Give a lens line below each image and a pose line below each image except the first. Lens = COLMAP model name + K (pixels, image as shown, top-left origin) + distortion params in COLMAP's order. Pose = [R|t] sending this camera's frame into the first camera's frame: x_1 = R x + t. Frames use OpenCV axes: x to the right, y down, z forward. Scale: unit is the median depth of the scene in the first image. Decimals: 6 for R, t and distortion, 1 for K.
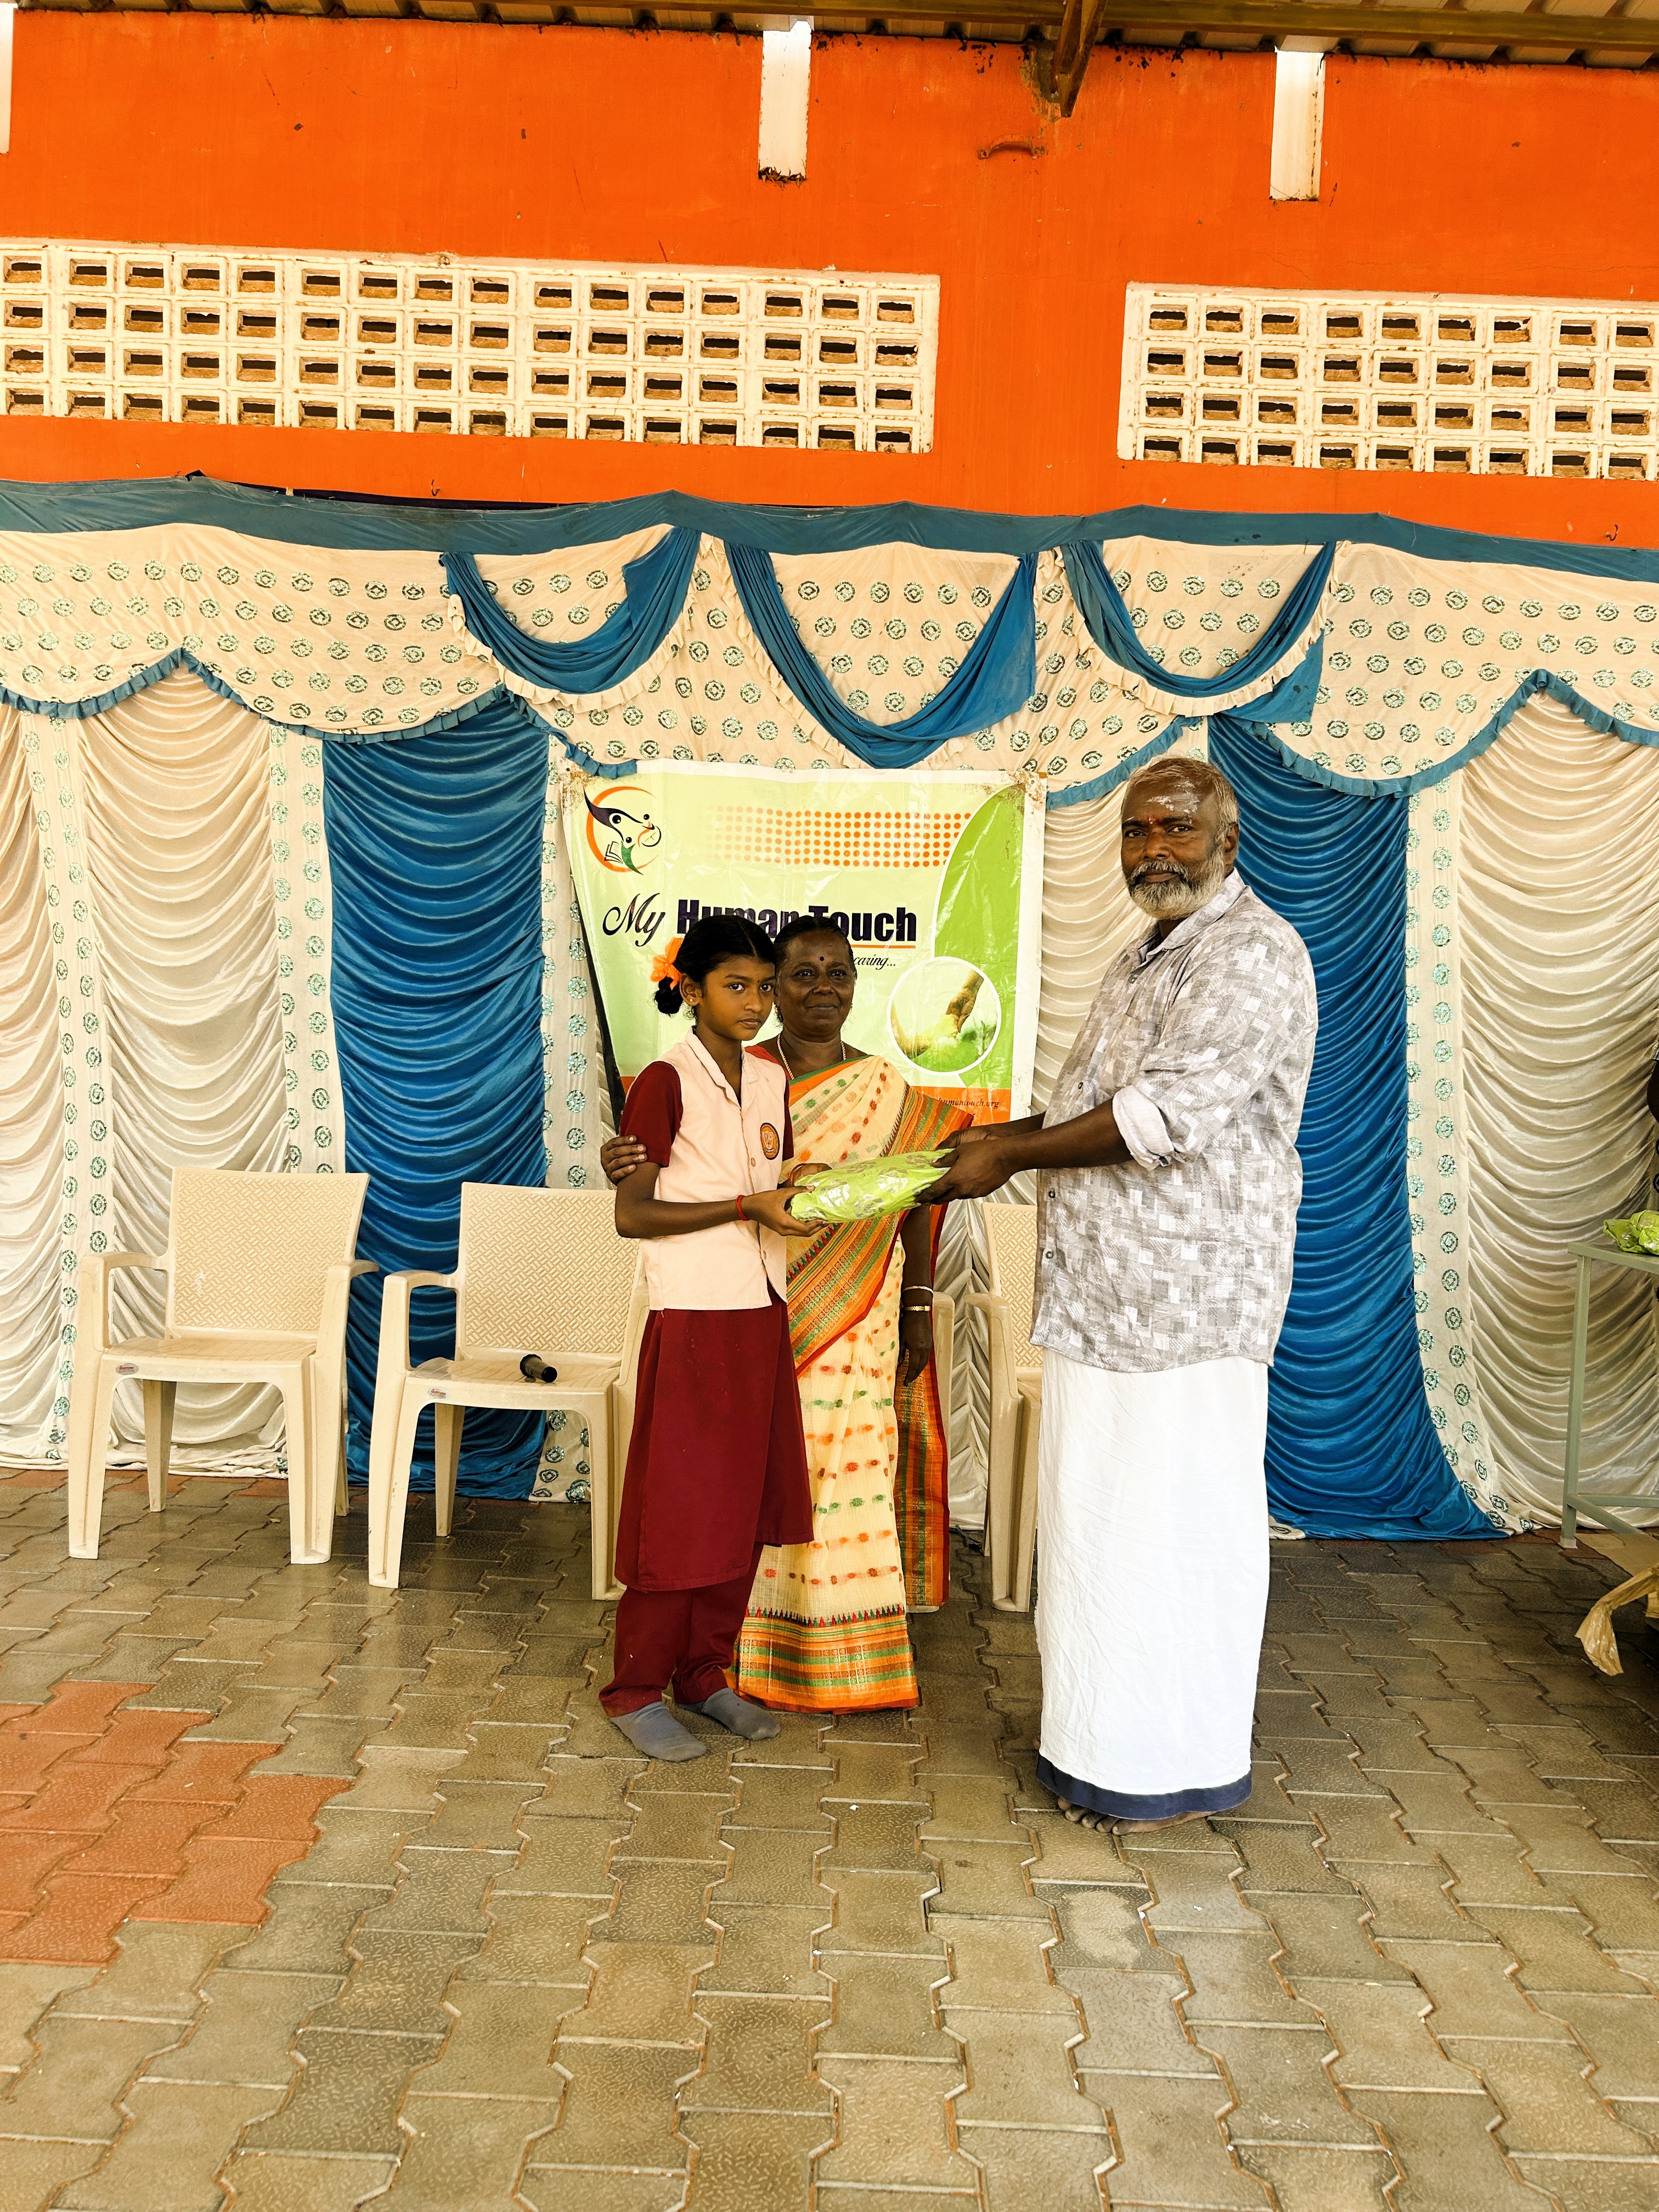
lens RADIAL K [[1638.0, 0, 812.5], [0, 1638.0, 1123.8], [0, 0, 1]] dist [0.039047, -0.032752]
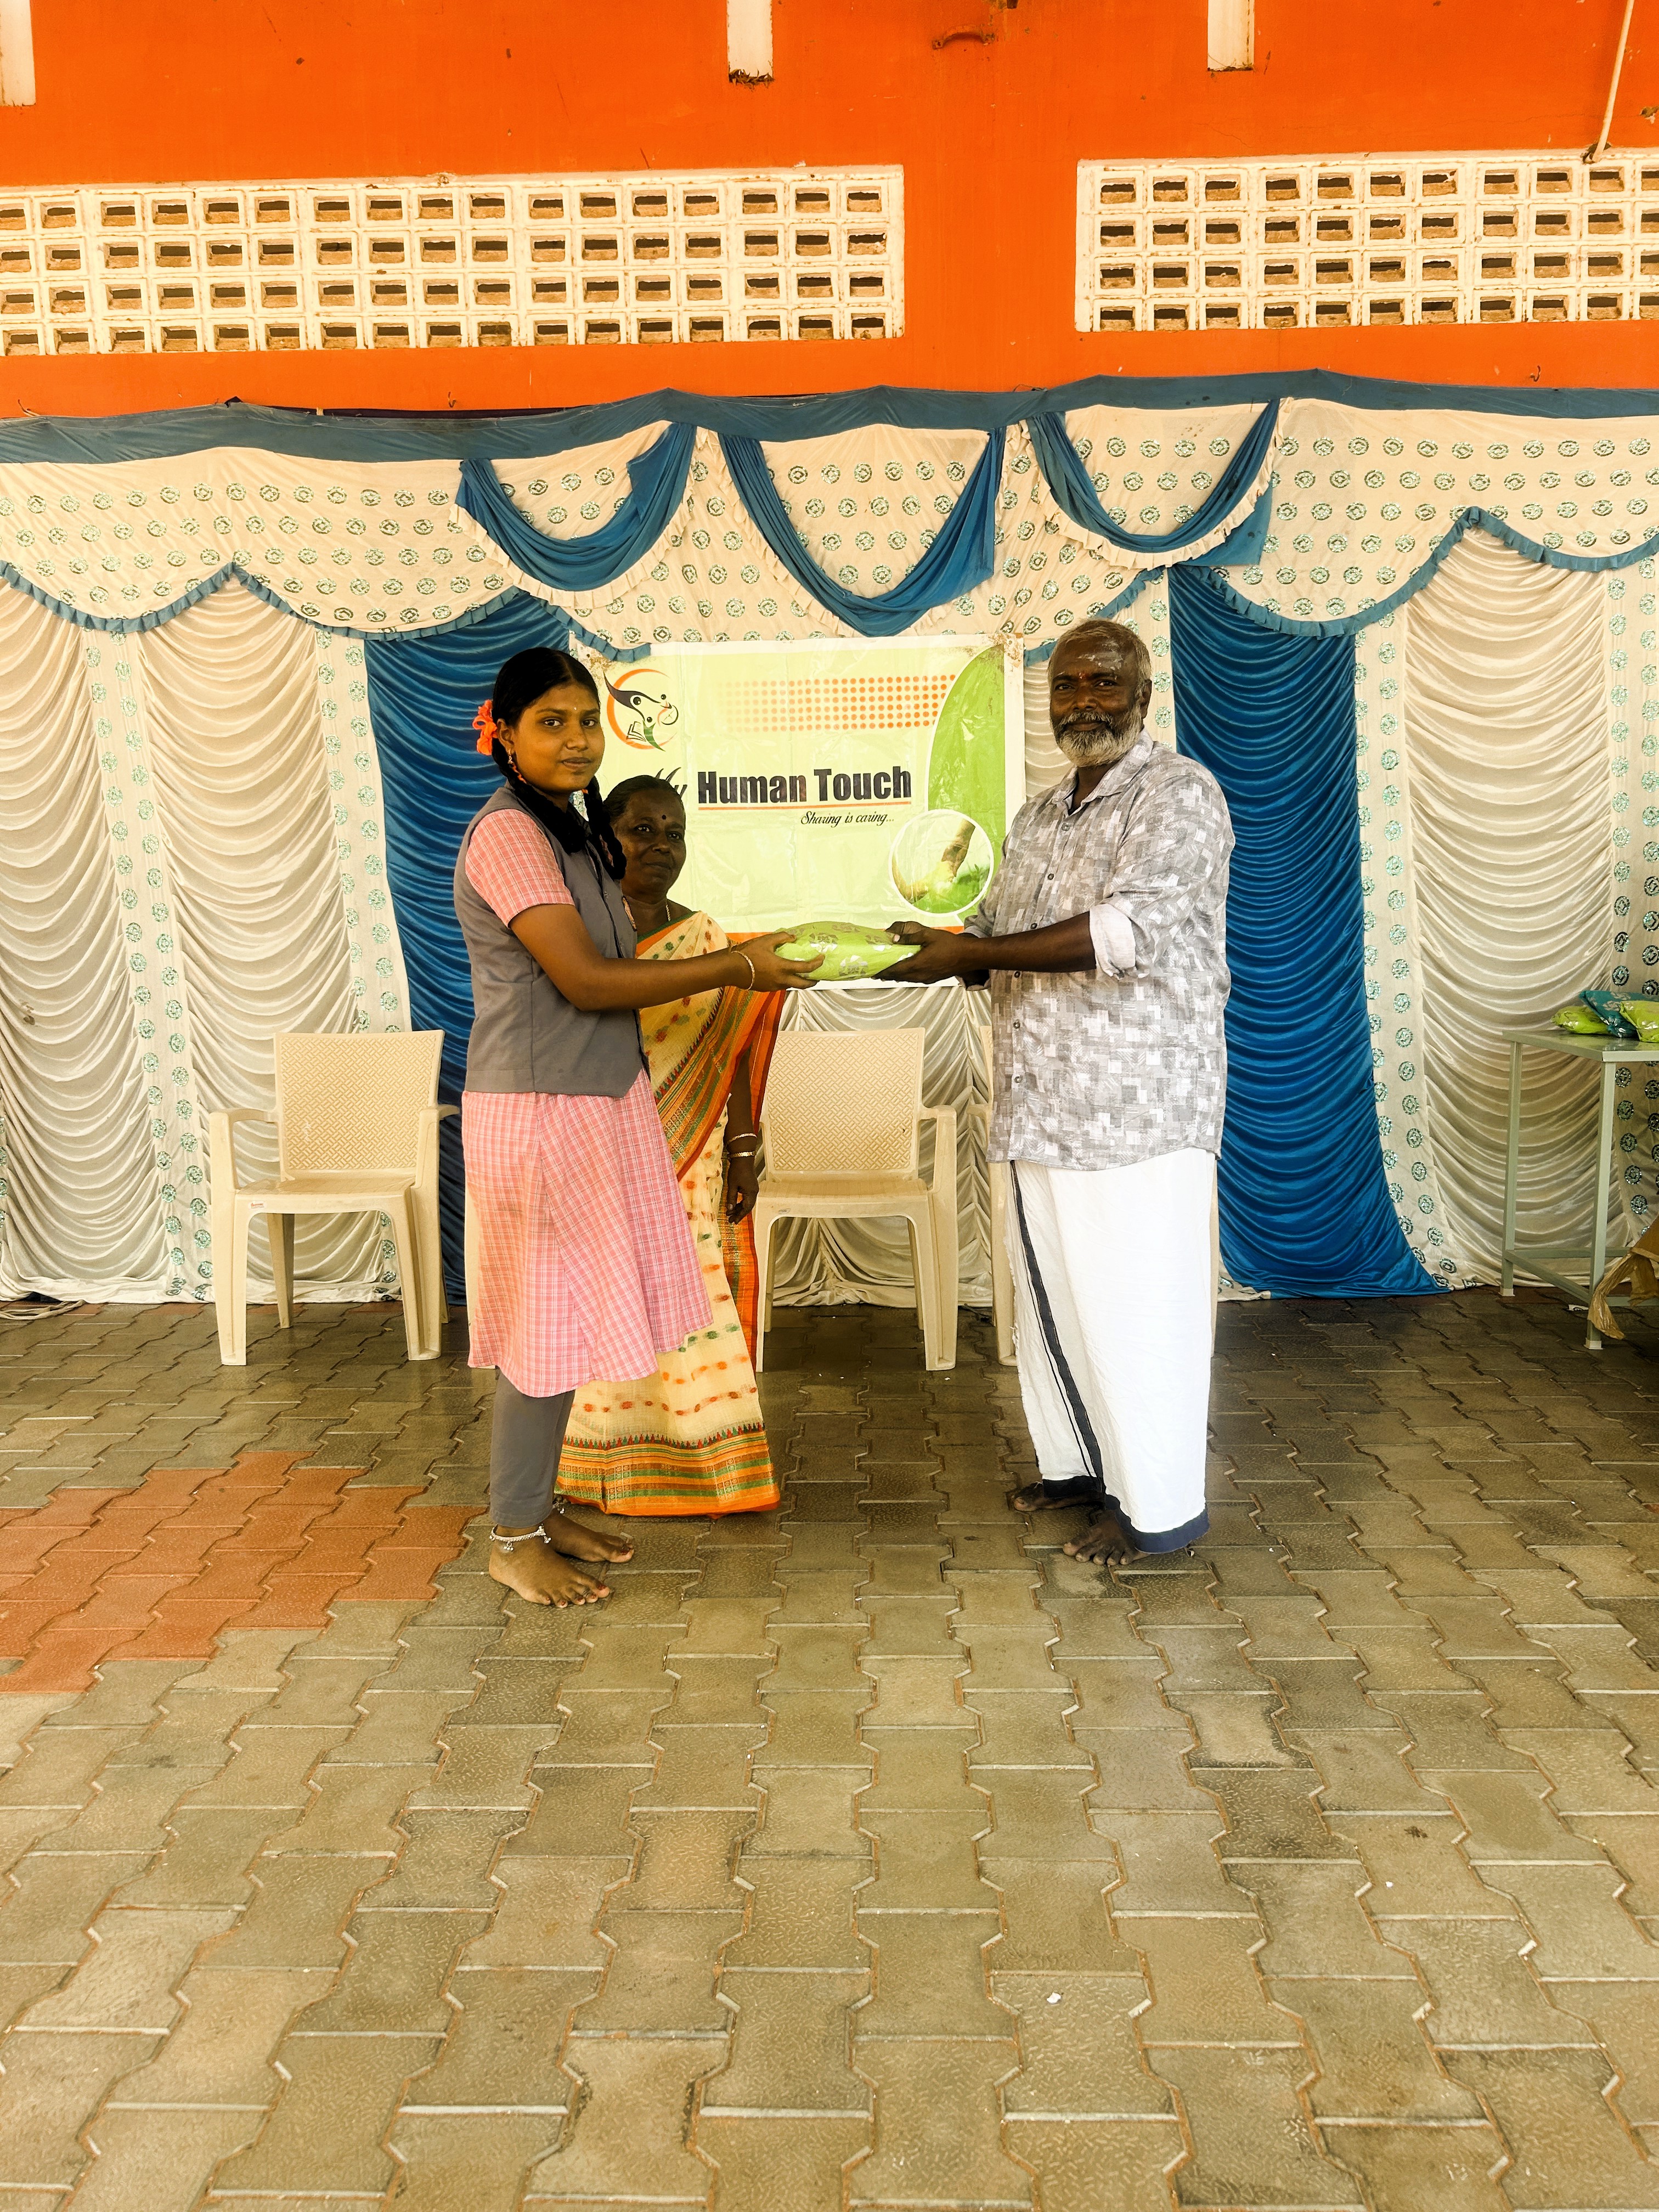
lens RADIAL K [[1658.5, 0, 818.1], [0, 1658.5, 1110.0], [0, 0, 1]] dist [0.042943, -0.041246]
pose [[0.998321, -0.054982, -0.018228, 0.007905], [0.056385, 0.994485, 0.088436, -0.001452], [0.013265, -0.089316, 0.995915, -0.139663]]
